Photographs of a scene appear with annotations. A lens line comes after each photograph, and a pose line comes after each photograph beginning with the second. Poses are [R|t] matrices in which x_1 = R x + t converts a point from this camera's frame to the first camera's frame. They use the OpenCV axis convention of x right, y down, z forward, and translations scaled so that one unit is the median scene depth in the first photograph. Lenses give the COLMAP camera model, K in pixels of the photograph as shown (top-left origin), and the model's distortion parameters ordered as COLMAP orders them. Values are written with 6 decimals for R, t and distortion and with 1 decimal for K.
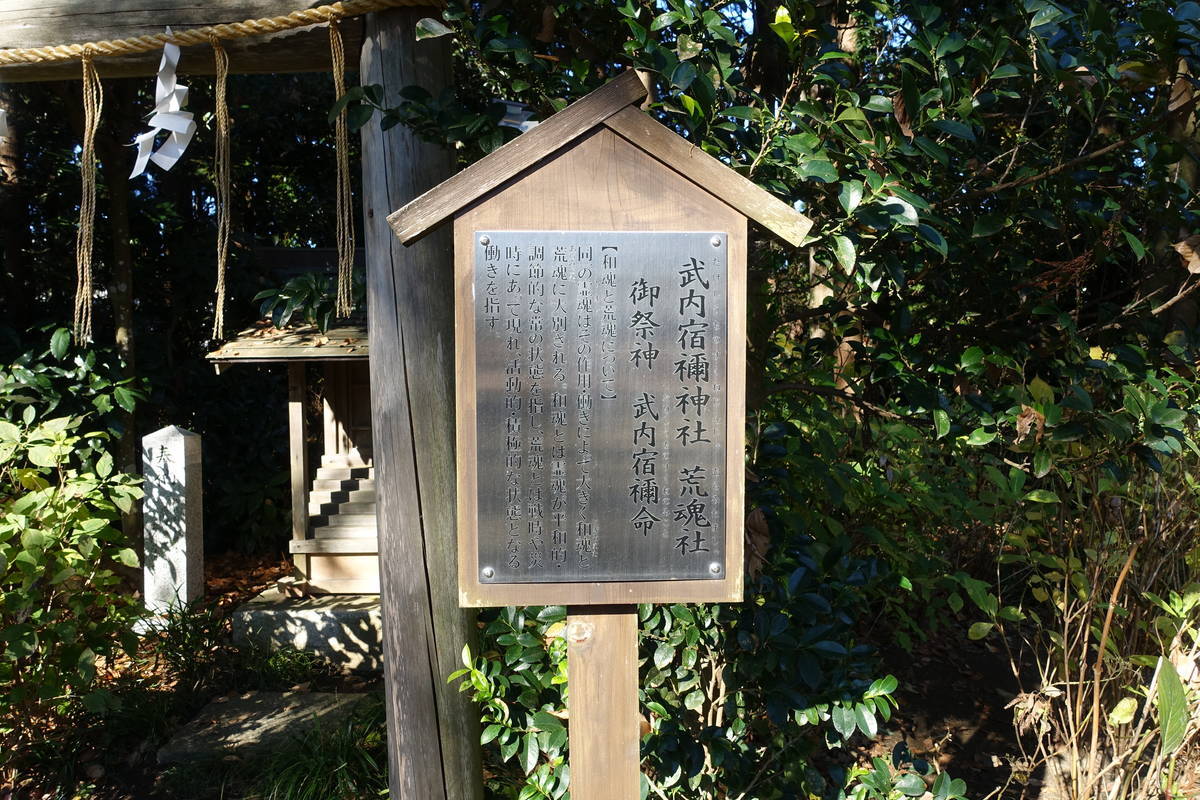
lens RADIAL K [[855.9, 0, 600.0], [0, 855.9, 400.0], [0, 0, 1]] dist [-0.021830, -0.004680]
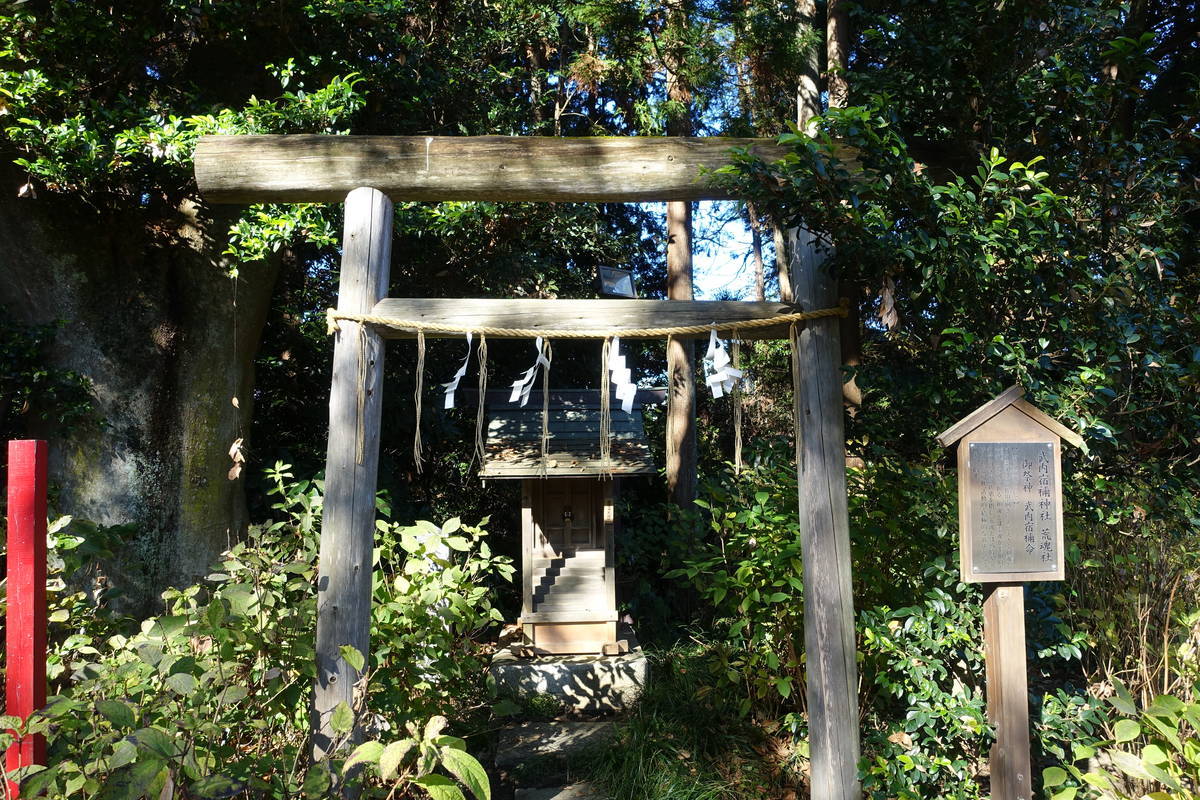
lens RADIAL K [[855.9, 0, 600.0], [0, 855.9, 400.0], [0, 0, 1]] dist [-0.021830, -0.004680]
pose [[0.997681, 0.005794, 0.067814, -0.890395], [0.002683, 0.992248, -0.124248, 0.002921], [-0.068008, 0.124142, 0.989931, -0.970597]]
